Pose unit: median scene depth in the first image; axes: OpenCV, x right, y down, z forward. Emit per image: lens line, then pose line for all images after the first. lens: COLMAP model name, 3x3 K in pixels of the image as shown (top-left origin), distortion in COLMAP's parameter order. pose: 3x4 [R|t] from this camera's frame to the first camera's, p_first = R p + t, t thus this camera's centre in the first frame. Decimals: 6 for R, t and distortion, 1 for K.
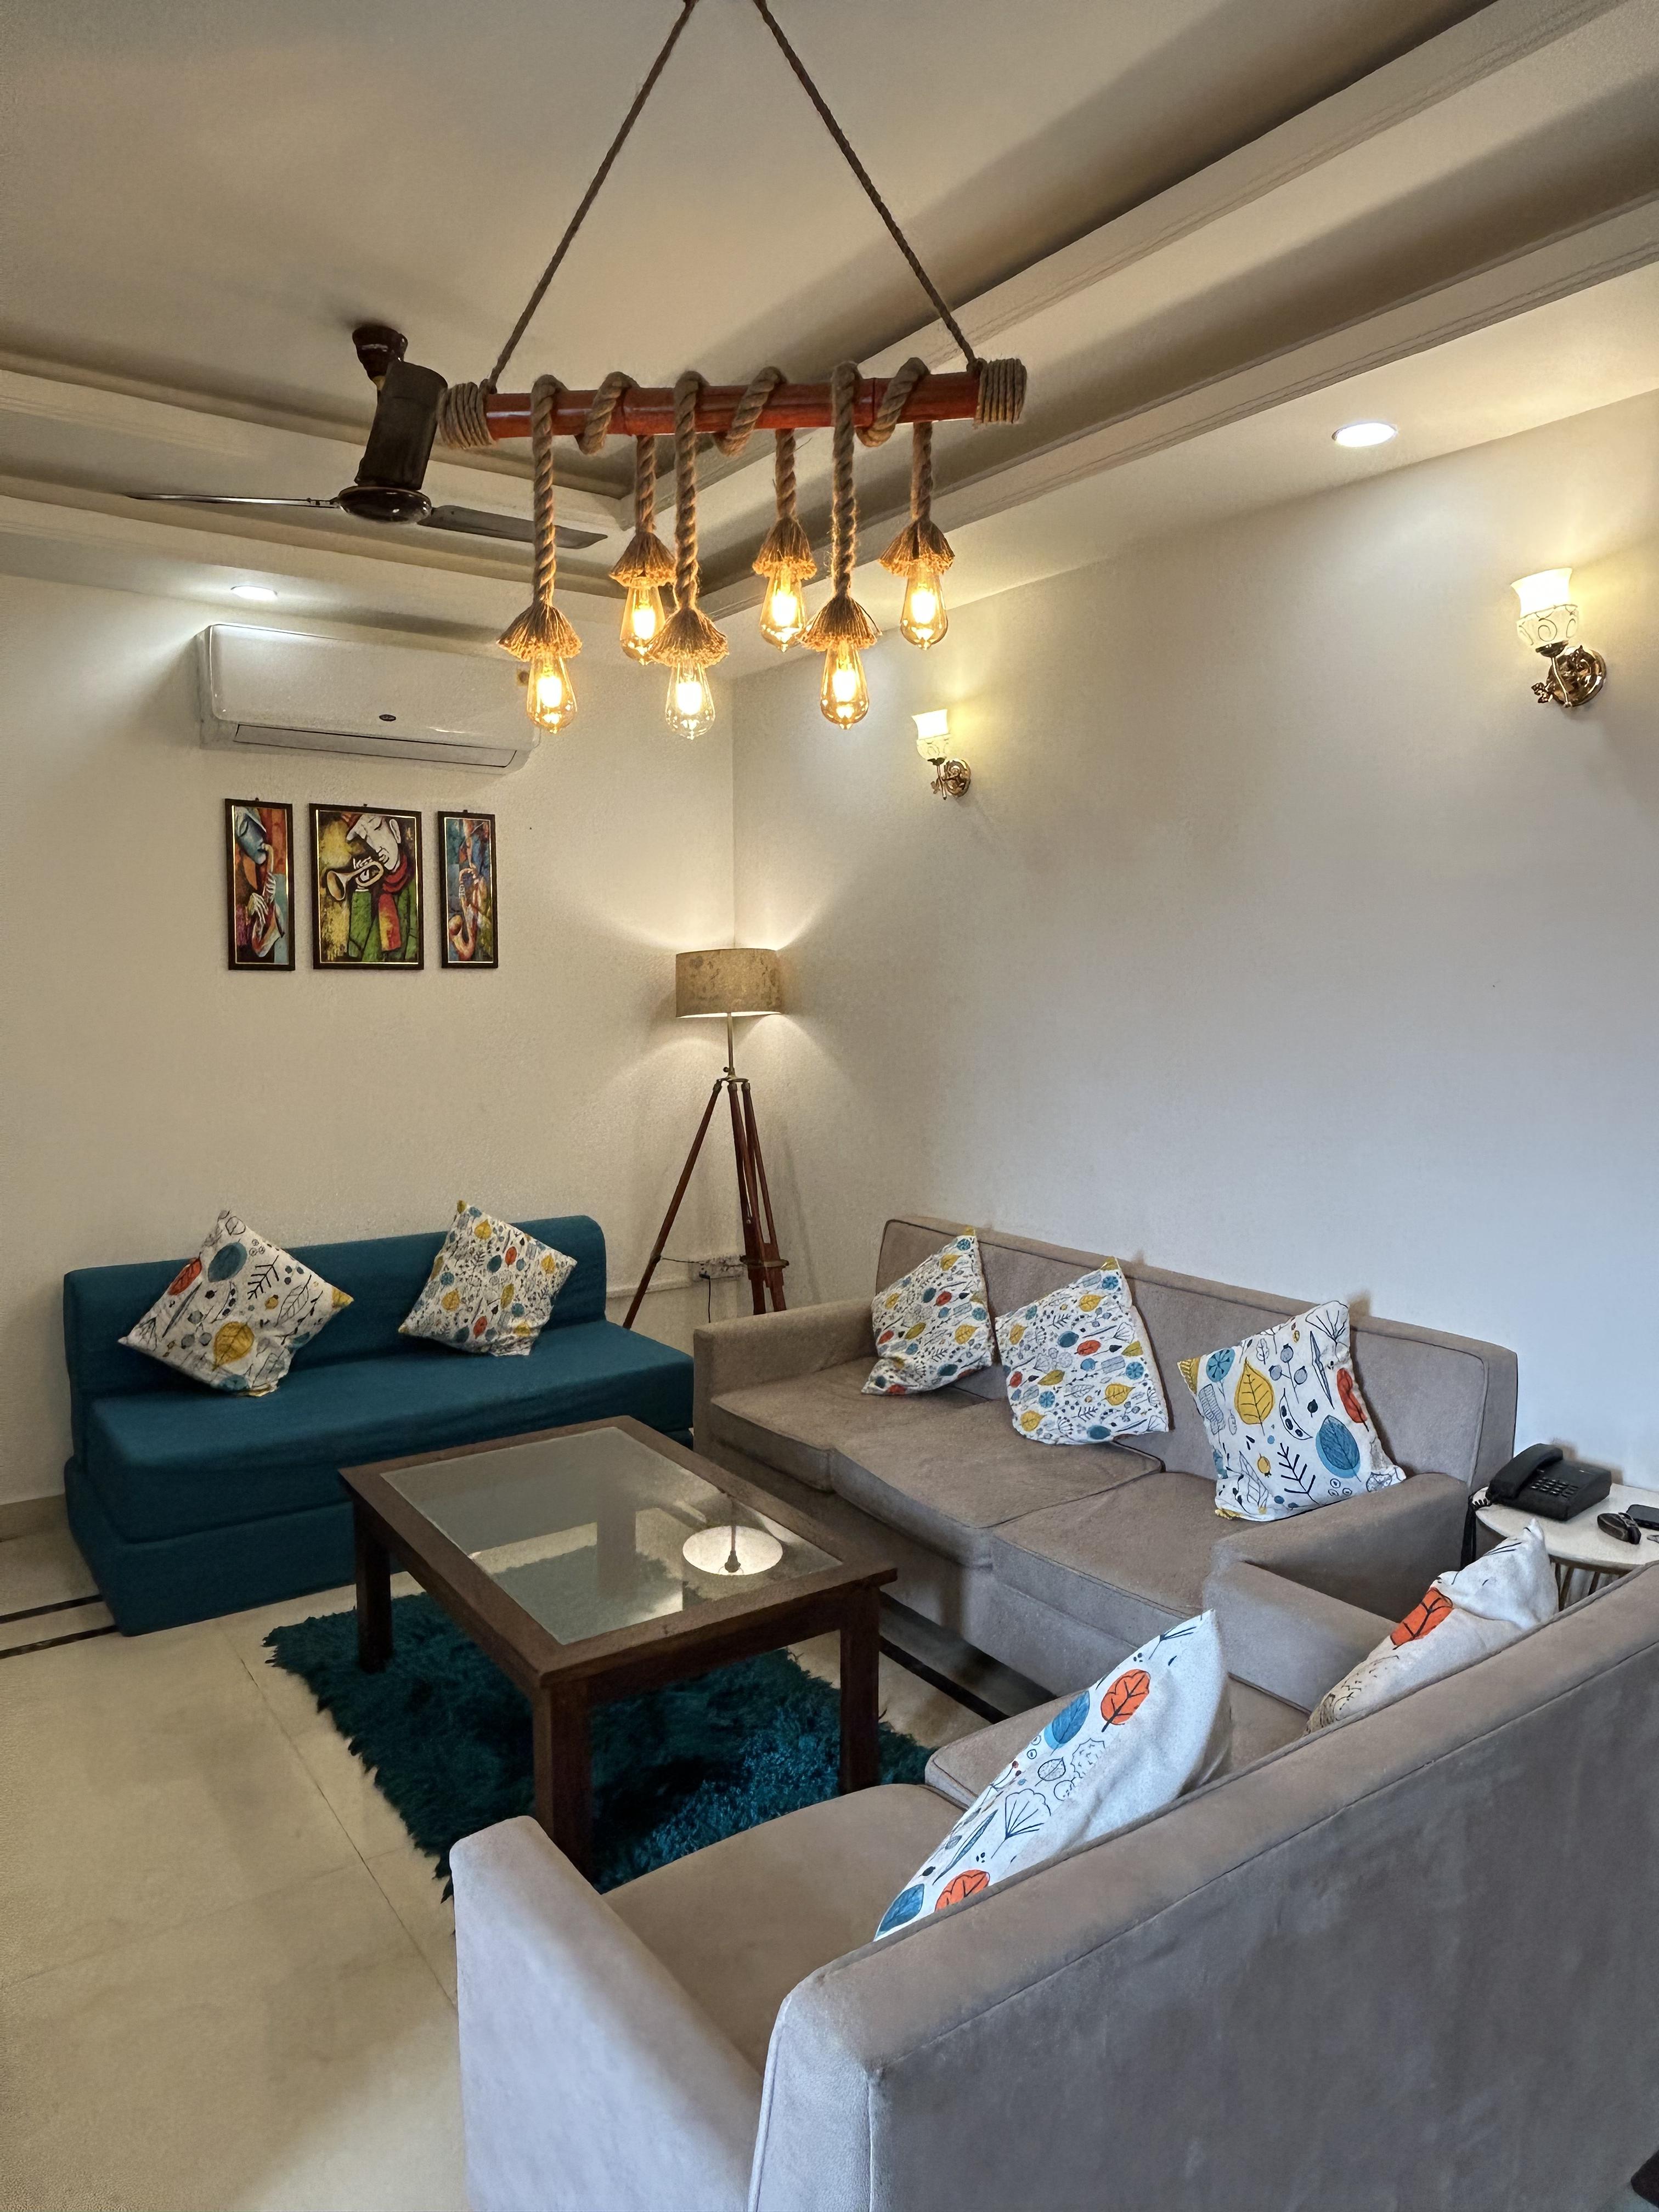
lens RADIAL K [[1447.5, 0, 830.8], [0, 1447.5, 1068.3], [0, 0, 1]] dist [-0.001091, 0.000384]
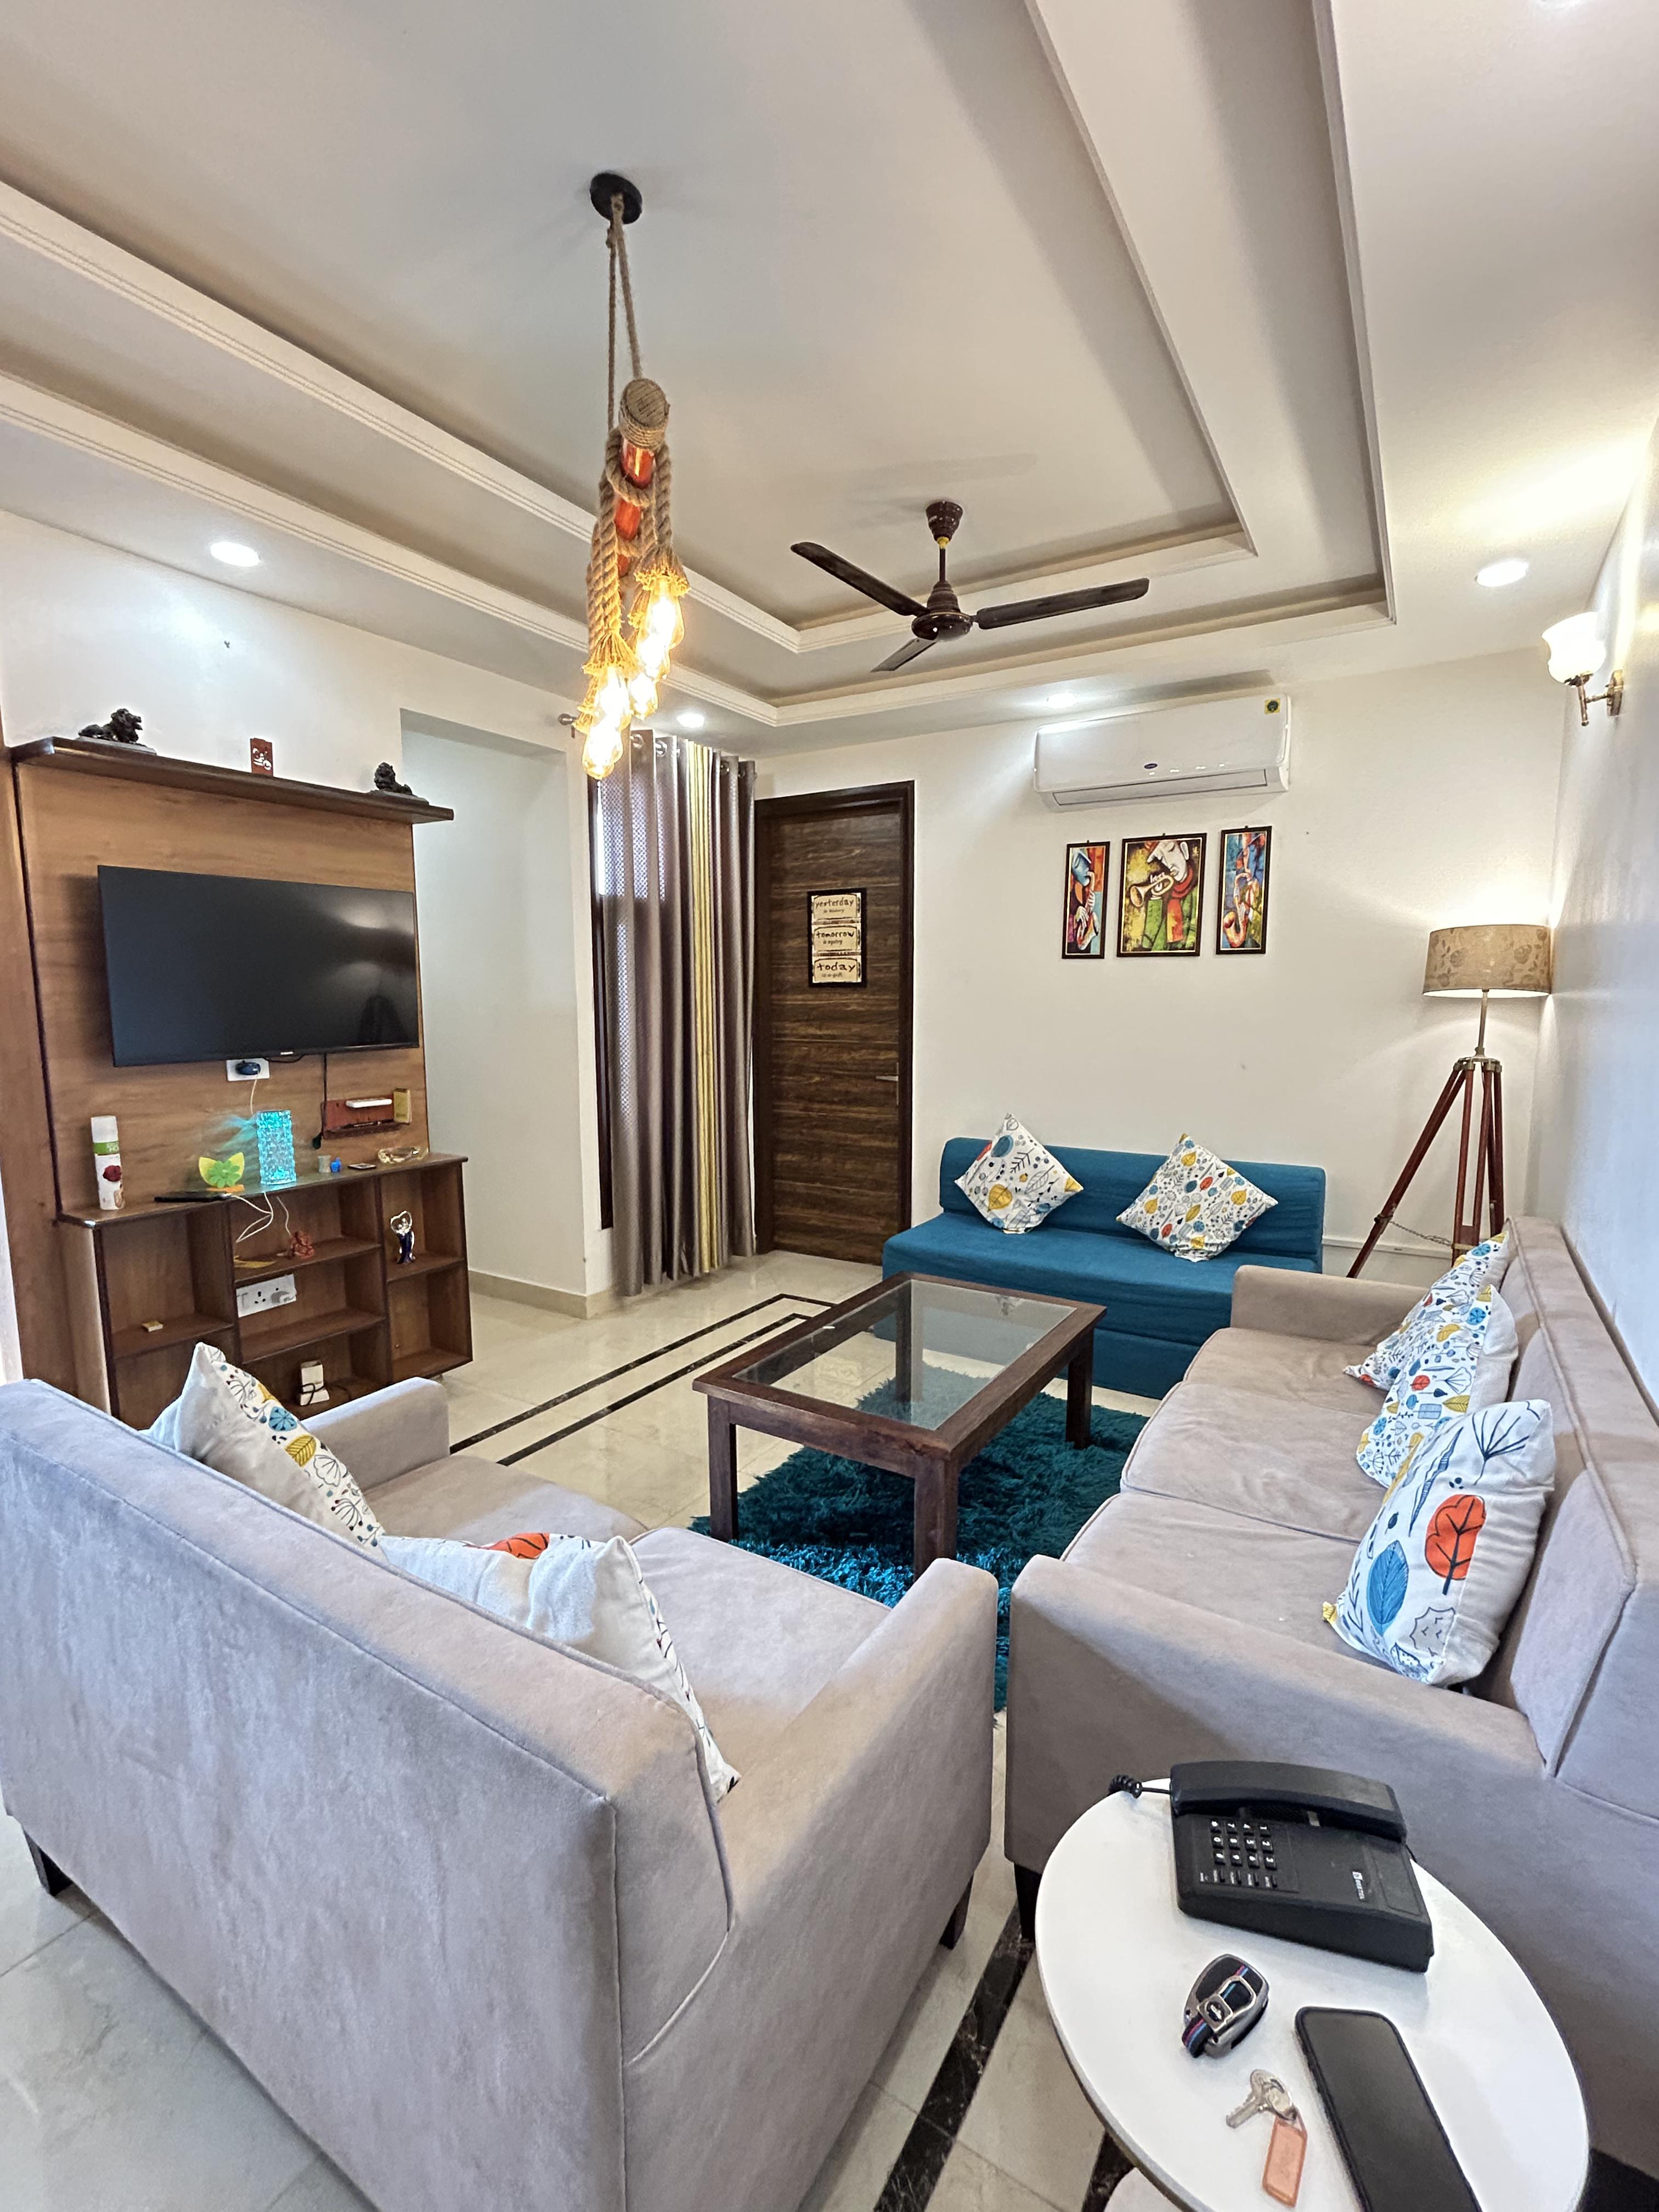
lens RADIAL K [[972.6, 0, 829.5], [0, 972.6, 1106.0], [0, 0, 1]] dist [-0.002020, -0.000093]
pose [[0.395663, 0.107704, -0.912058, 0.414789], [-0.057881, 0.994050, 0.092277, 0.004133], [0.916570, 0.016280, 0.399543, 0.366598]]
